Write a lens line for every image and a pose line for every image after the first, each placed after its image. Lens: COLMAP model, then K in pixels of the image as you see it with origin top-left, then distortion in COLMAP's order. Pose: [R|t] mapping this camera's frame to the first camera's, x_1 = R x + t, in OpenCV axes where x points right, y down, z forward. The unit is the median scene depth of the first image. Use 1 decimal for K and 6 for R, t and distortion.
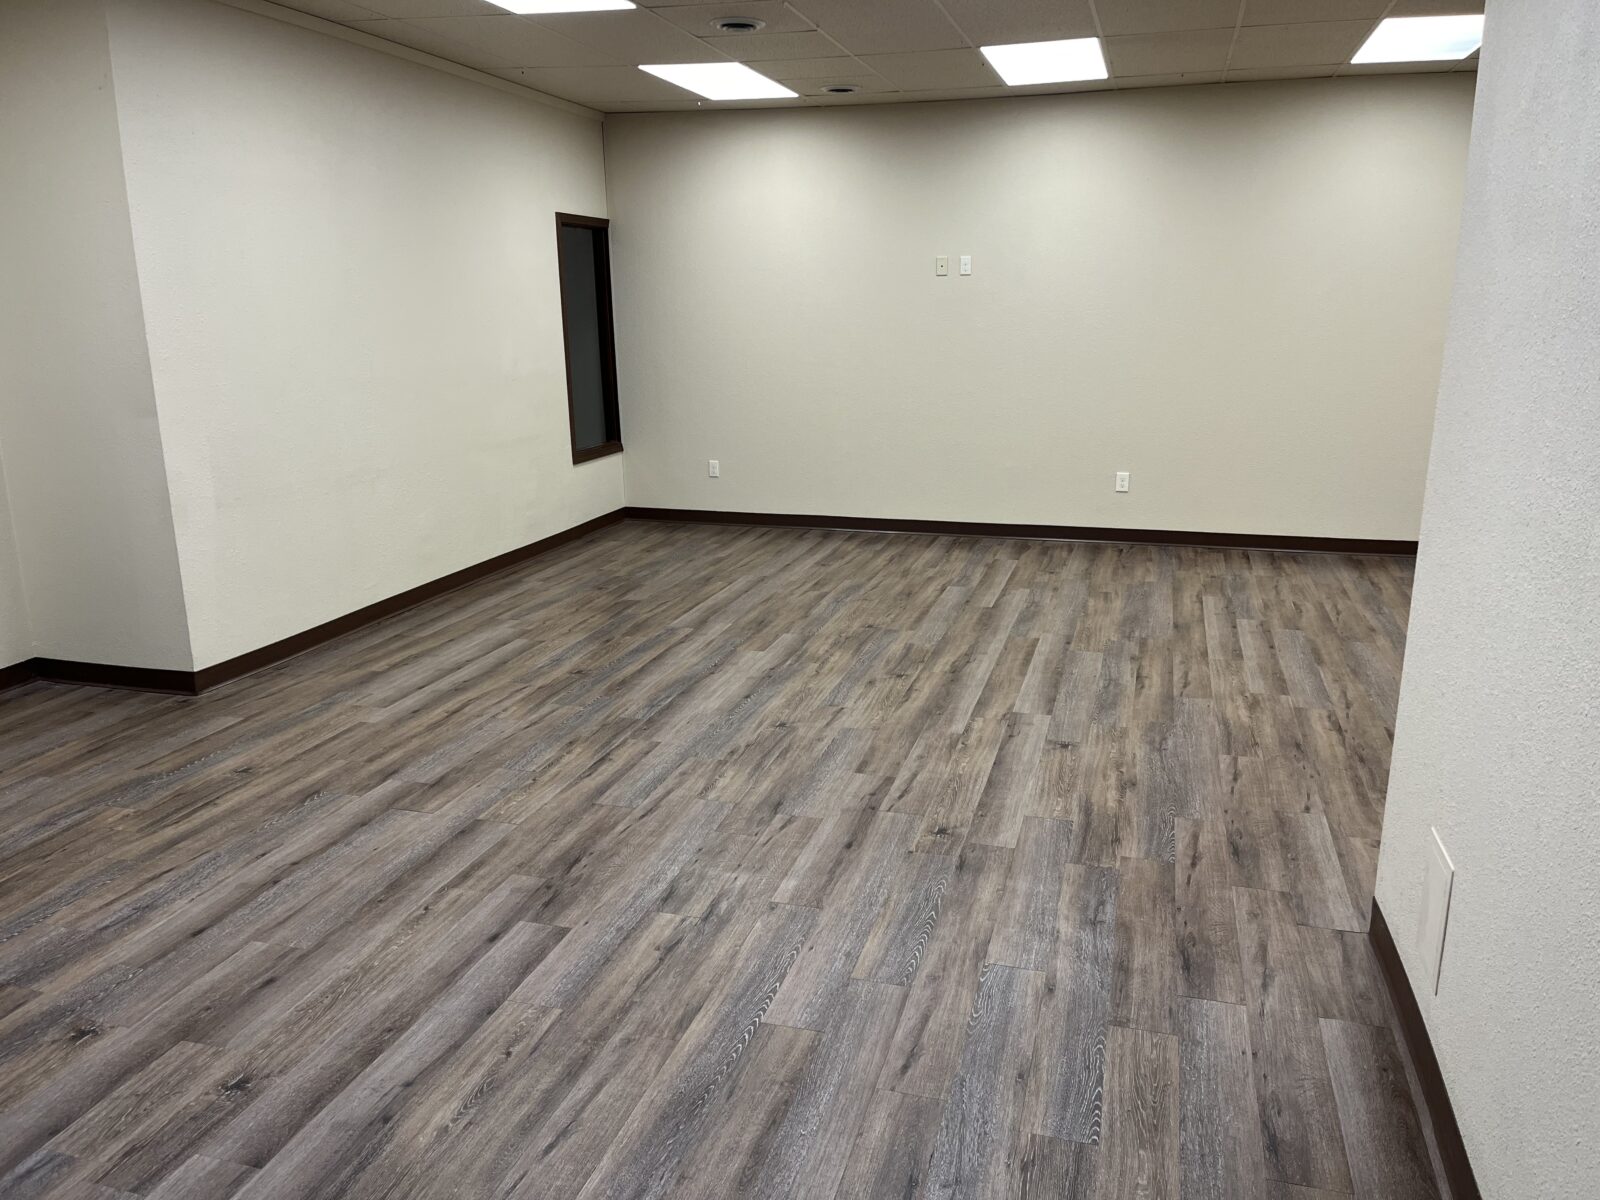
lens RADIAL K [[1233.3, 0, 801.9], [0, 1233.3, 600.4], [0, 0, 1]] dist [0.181360, -0.102058]
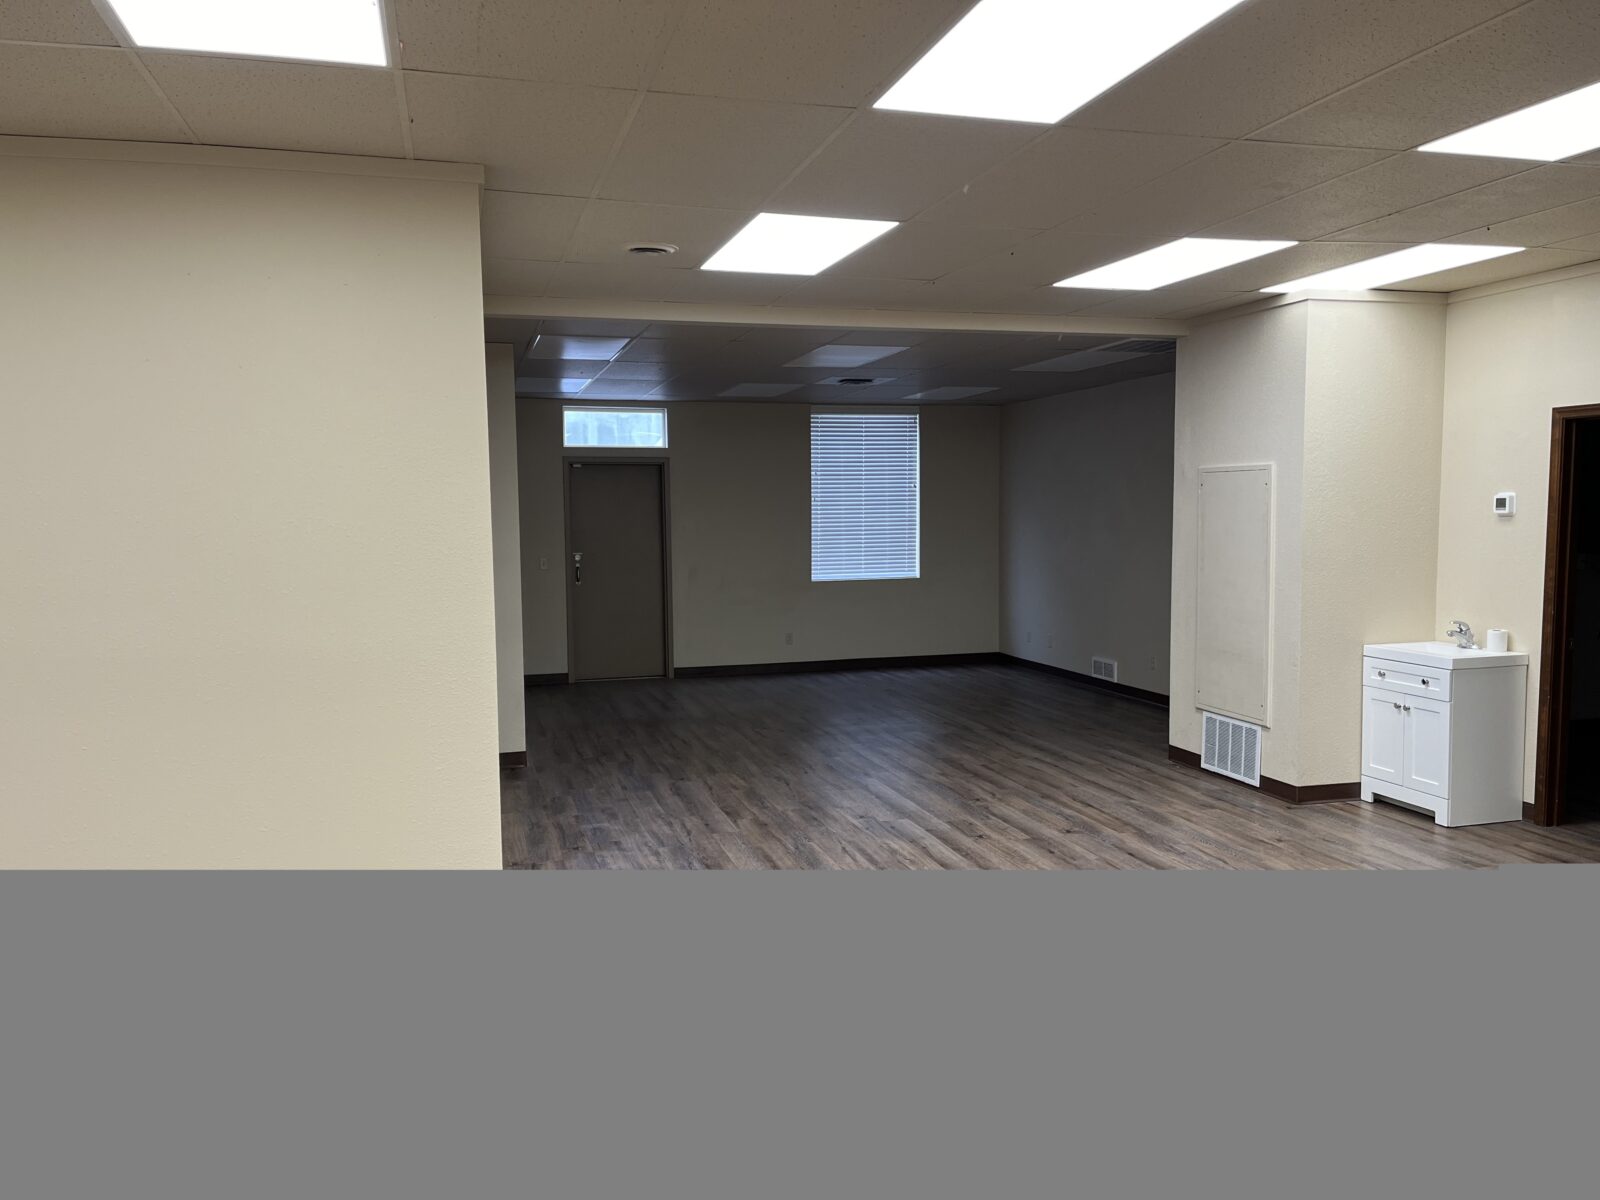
lens RADIAL K [[1233.3, 0, 799.5], [0, 1233.3, 601.8], [0, 0, 1]] dist [0.181360, -0.102058]
pose [[-0.849424, 0.060944, -0.524180, 0.948420], [-0.104706, 0.954096, 0.280602, -0.601150], [0.517219, 0.293235, -0.804050, 2.316739]]
